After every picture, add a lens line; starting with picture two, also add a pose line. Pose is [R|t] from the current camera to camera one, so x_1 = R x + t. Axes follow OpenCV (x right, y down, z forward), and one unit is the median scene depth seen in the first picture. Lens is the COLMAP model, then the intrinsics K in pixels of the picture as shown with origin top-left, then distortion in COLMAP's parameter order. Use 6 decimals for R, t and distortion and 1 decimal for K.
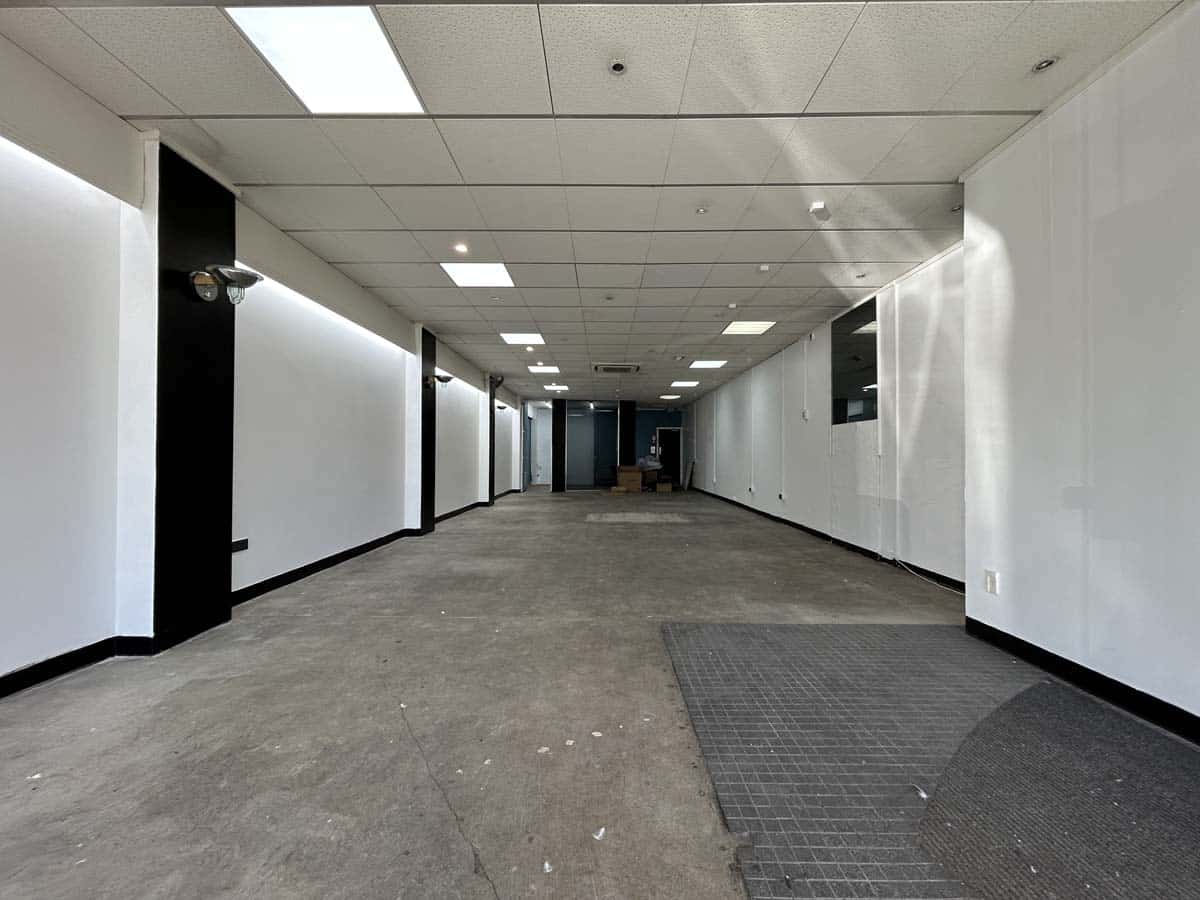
lens RADIAL K [[483.3, 0, 598.8], [0, 483.3, 451.6], [0, 0, 1]] dist [-0.002120, 0.000501]
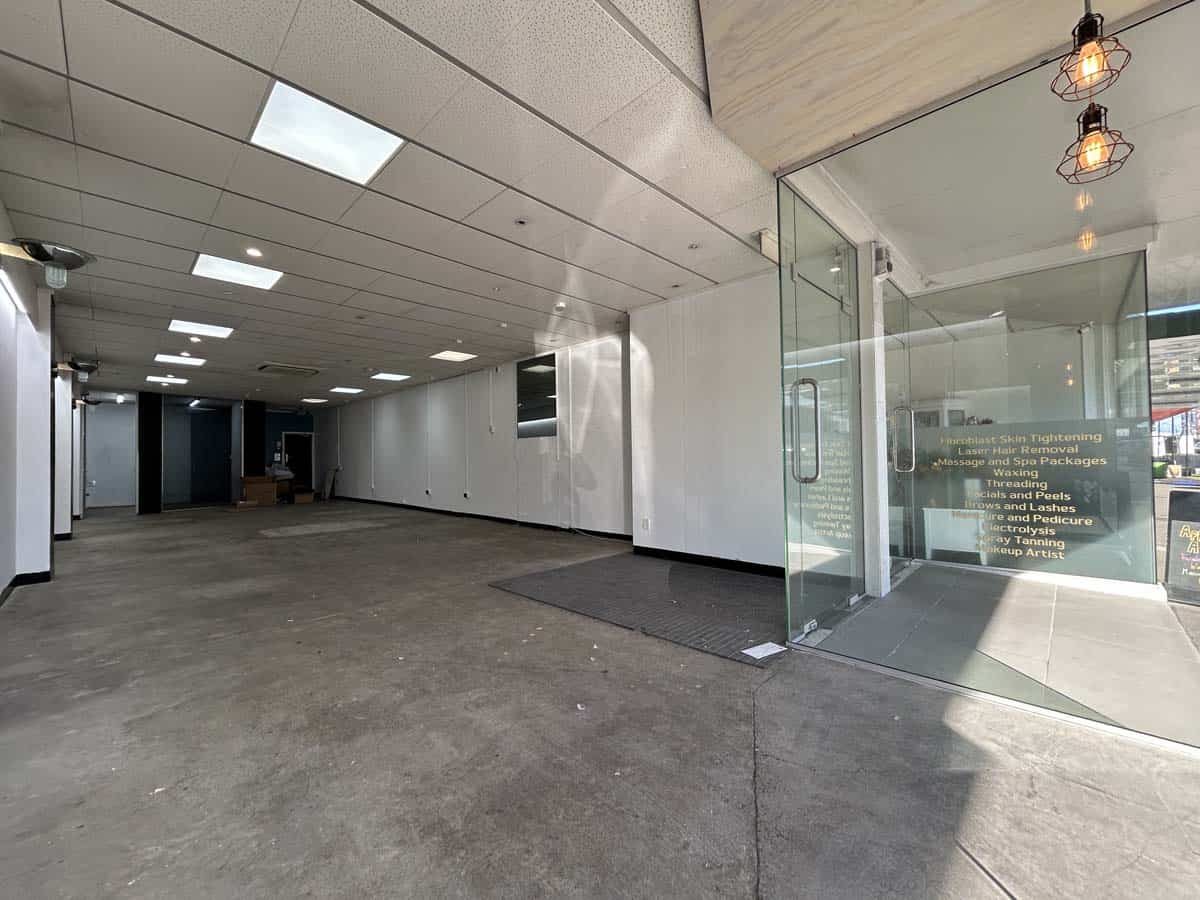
lens RADIAL K [[483.3, 0, 598.8], [0, 483.3, 451.6], [0, 0, 1]] dist [-0.002120, 0.000501]
pose [[0.694037, -0.002544, 0.719934, -0.599378], [0.009742, 0.999935, -0.005859, -0.013867], [-0.719873, 0.011080, 0.694017, -0.186772]]
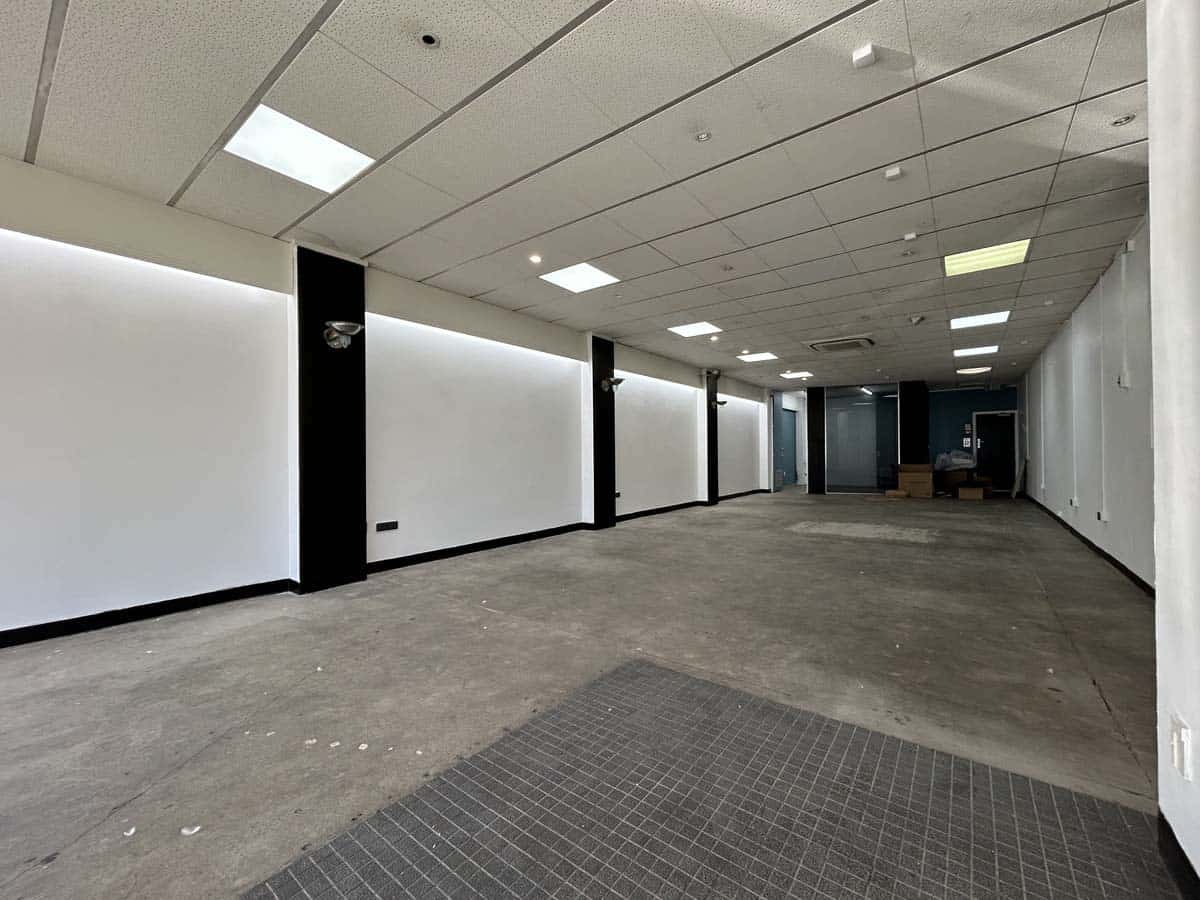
lens RADIAL K [[483.3, 0, 598.8], [0, 483.3, 451.6], [0, 0, 1]] dist [-0.002120, 0.000501]
pose [[0.800121, -0.013227, -0.599692, 0.538286], [0.017471, 0.999847, 0.001257, -0.002169], [0.599584, -0.011483, 0.800230, 0.284976]]
